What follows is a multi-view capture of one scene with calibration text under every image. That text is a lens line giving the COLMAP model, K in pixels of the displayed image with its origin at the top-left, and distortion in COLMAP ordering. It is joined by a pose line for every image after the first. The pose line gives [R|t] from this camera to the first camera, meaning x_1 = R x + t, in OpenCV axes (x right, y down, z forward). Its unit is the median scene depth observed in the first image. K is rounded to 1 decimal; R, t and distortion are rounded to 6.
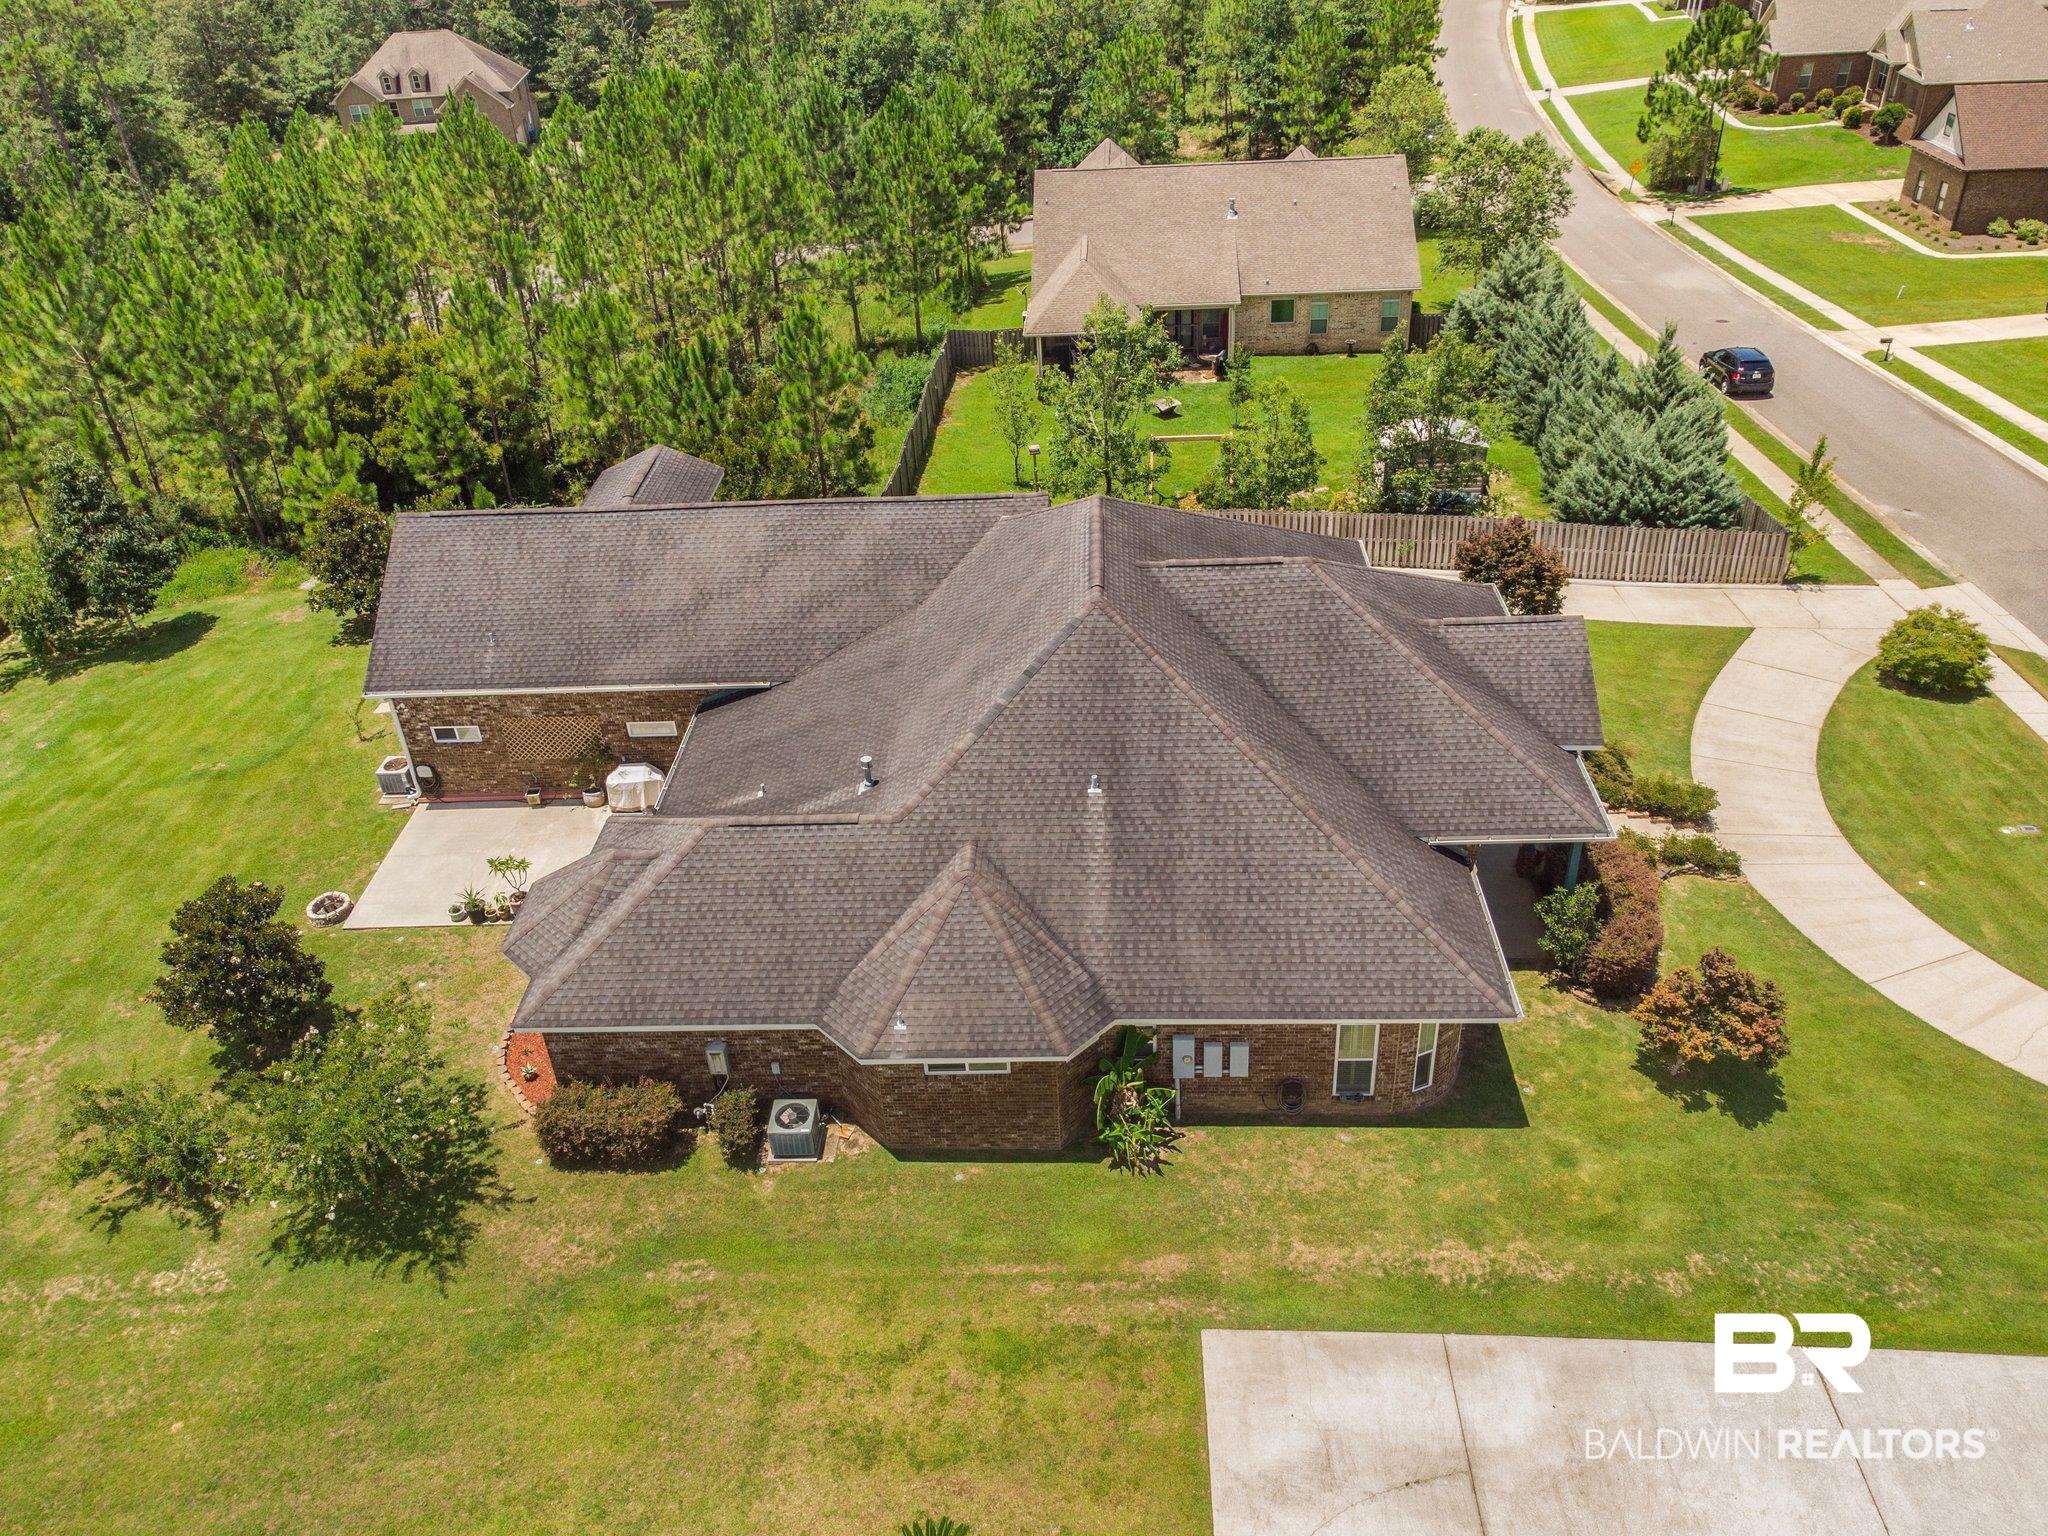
lens RADIAL K [[1538.8, 0, 1025.7], [0, 1538.8, 771.1], [0, 0, 1]] dist [-0.007241, 0.027854]
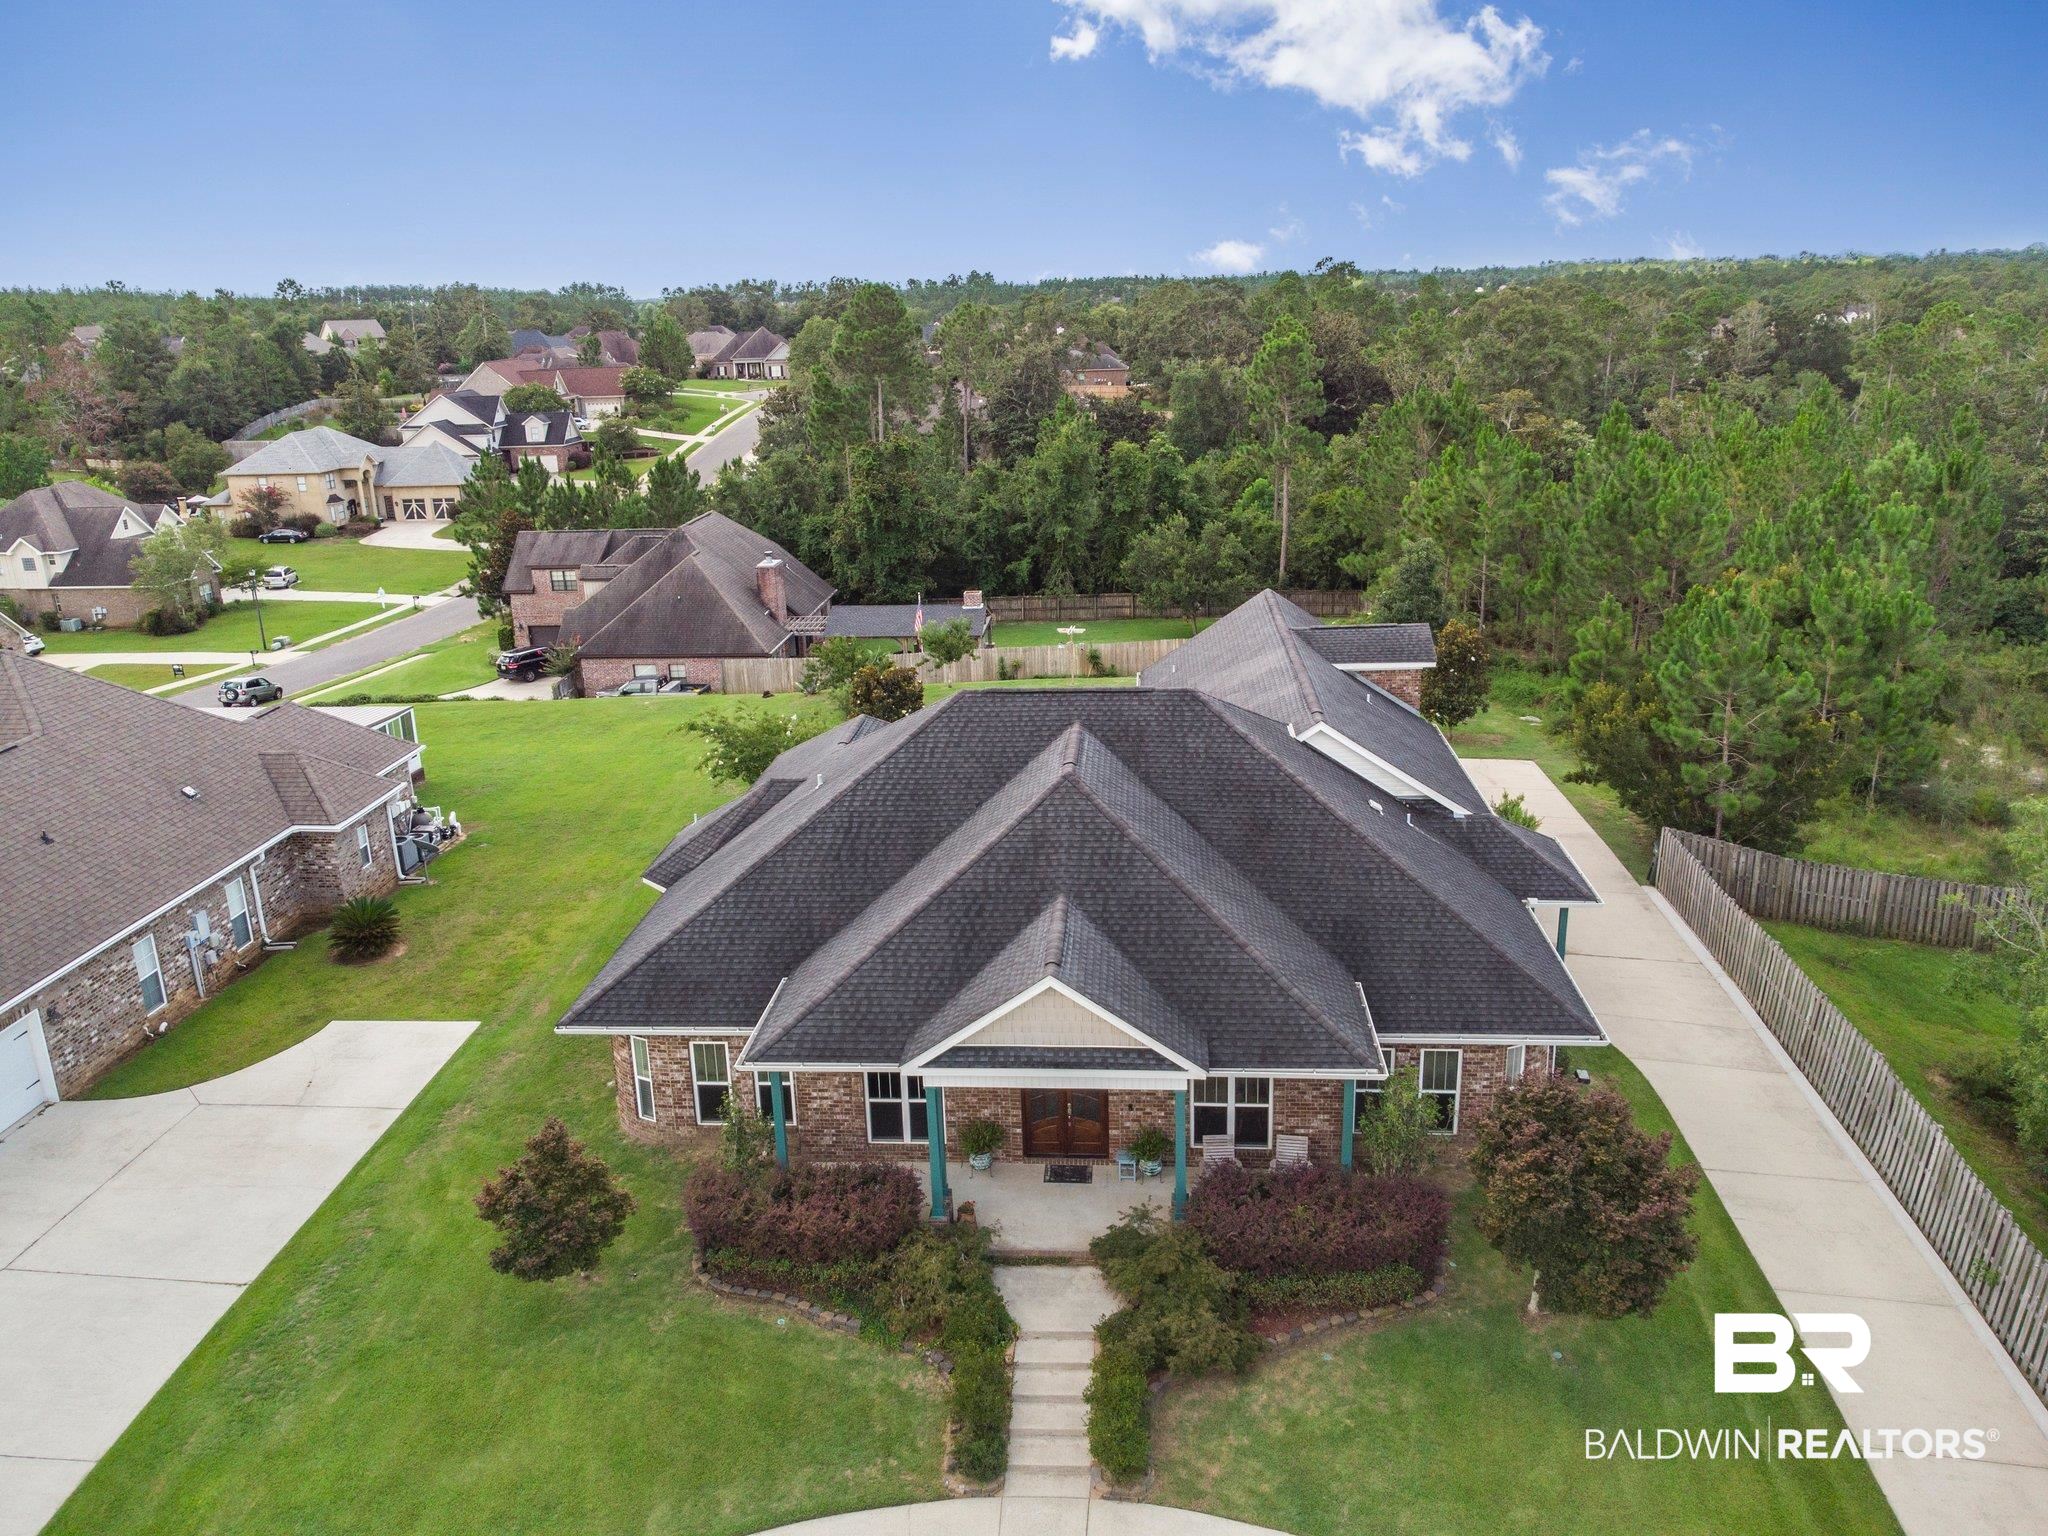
lens RADIAL K [[1538.8, 0, 1018.4], [0, 1538.8, 776.6], [0, 0, 1]] dist [-0.007241, 0.027854]
pose [[-0.043658, 0.347790, -0.936555, 0.908478], [-0.525505, 0.789288, 0.317599, -0.358025], [0.849670, 0.506030, 0.148307, 0.737034]]
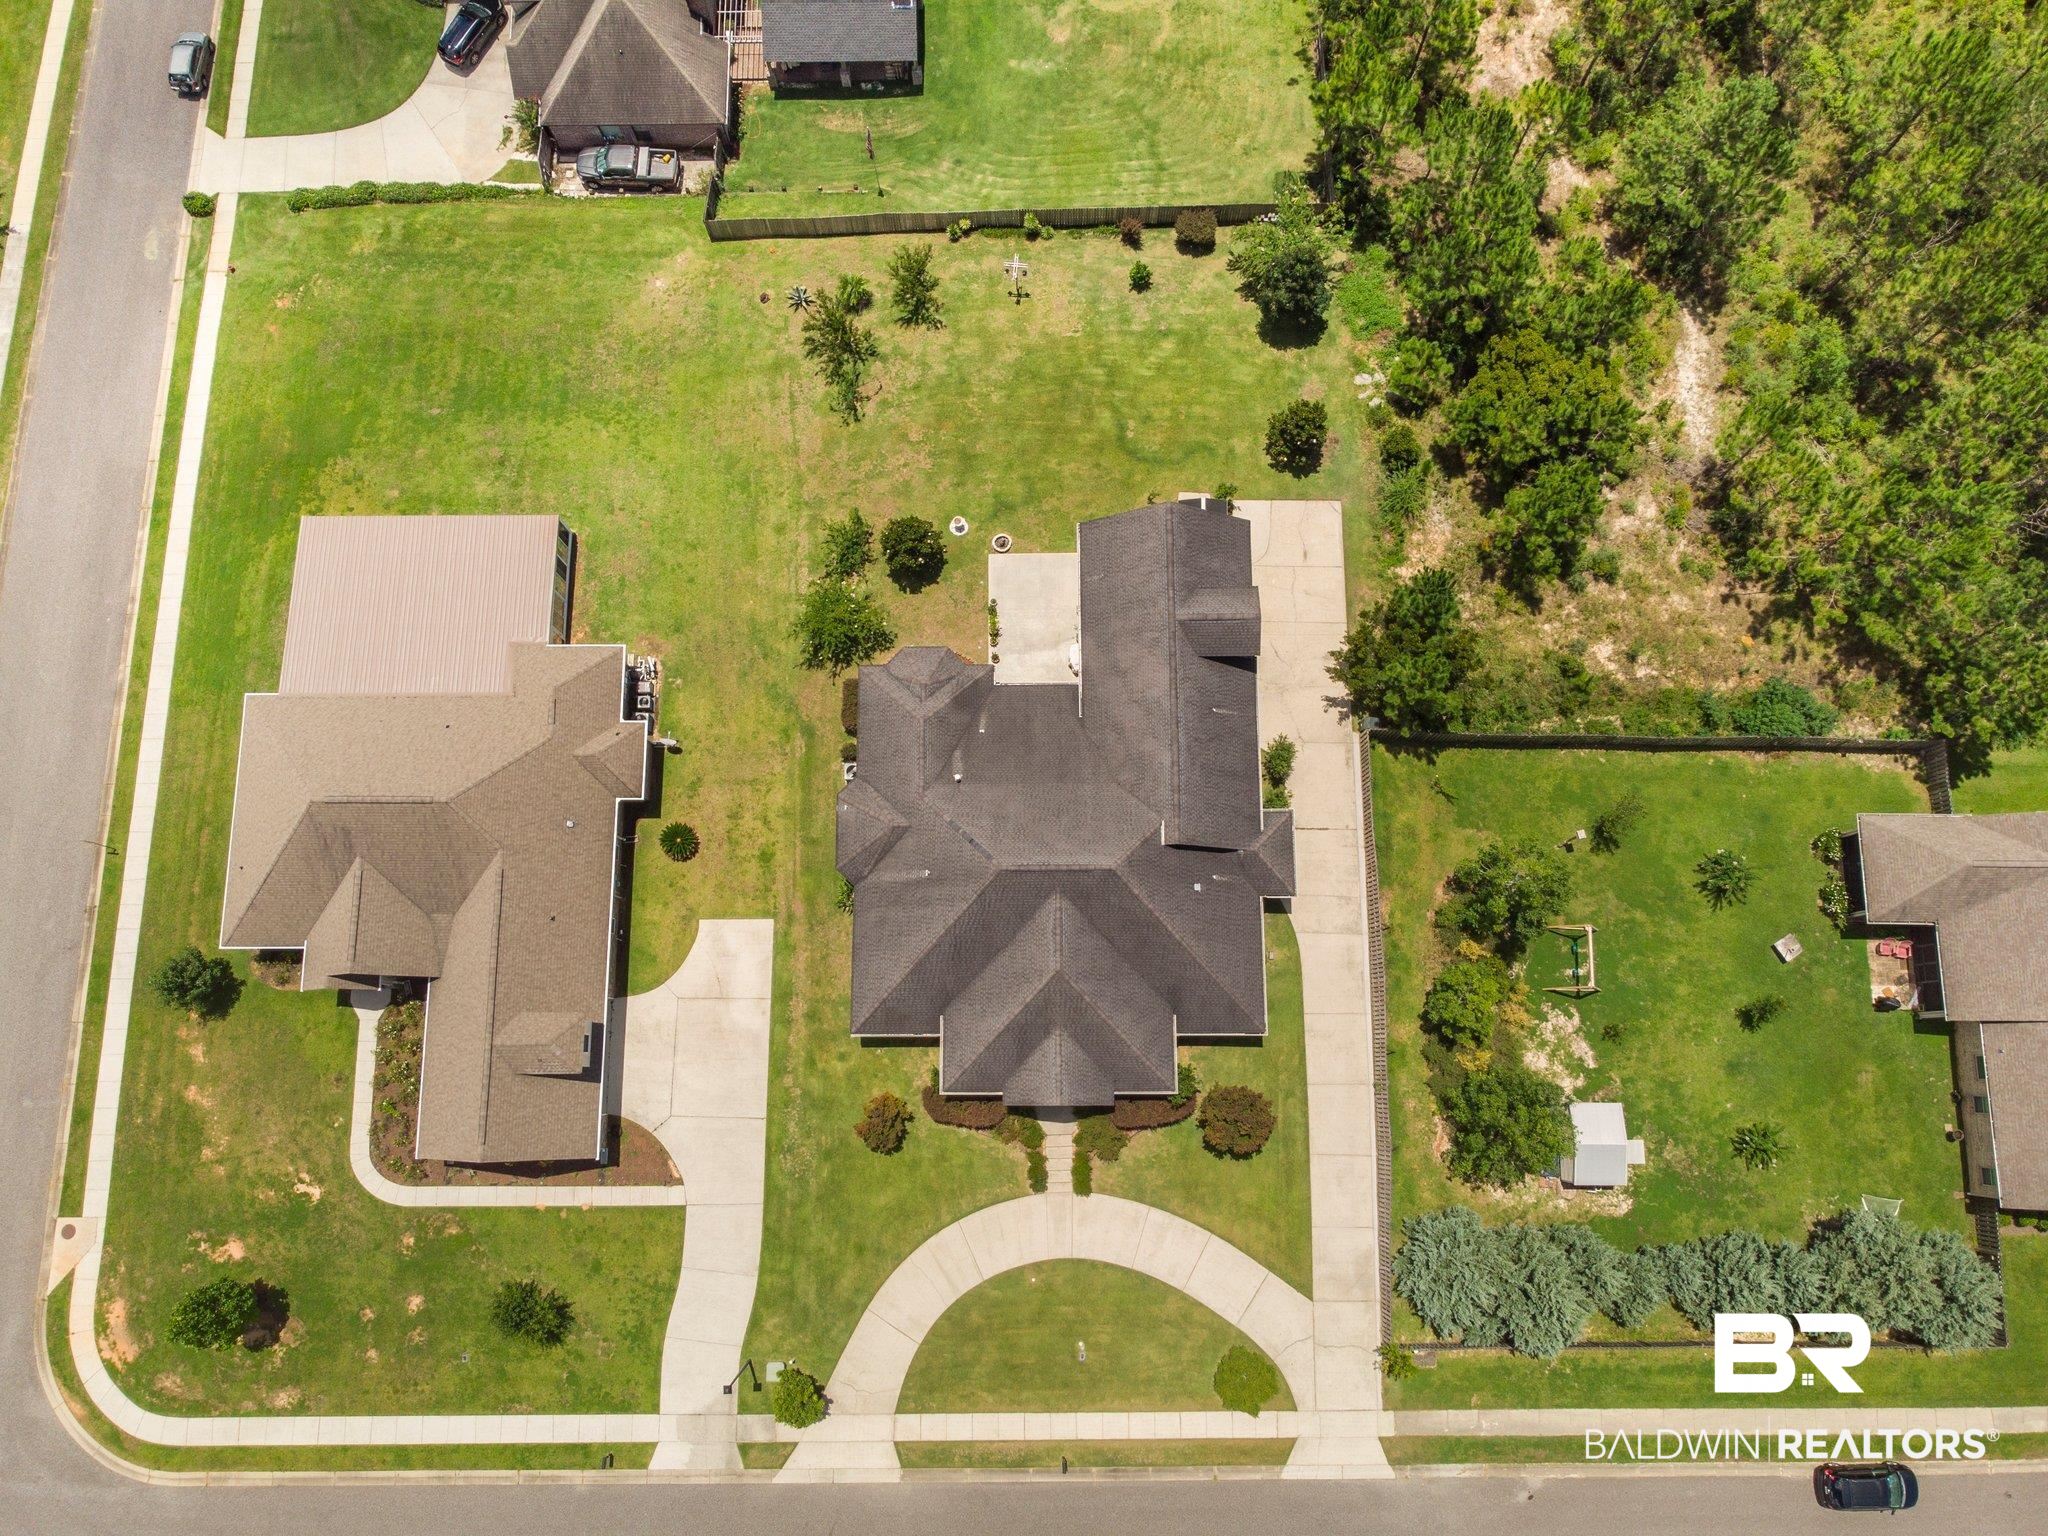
lens RADIAL K [[1538.8, 0, 1031.5], [0, 1538.8, 772.0], [0, 0, 1]] dist [-0.007241, 0.027854]
pose [[0.040898, 0.988740, -0.143949, 0.191590], [-0.545576, 0.142795, 0.825806, -1.645216], [0.837063, 0.044761, 0.545273, -0.157384]]
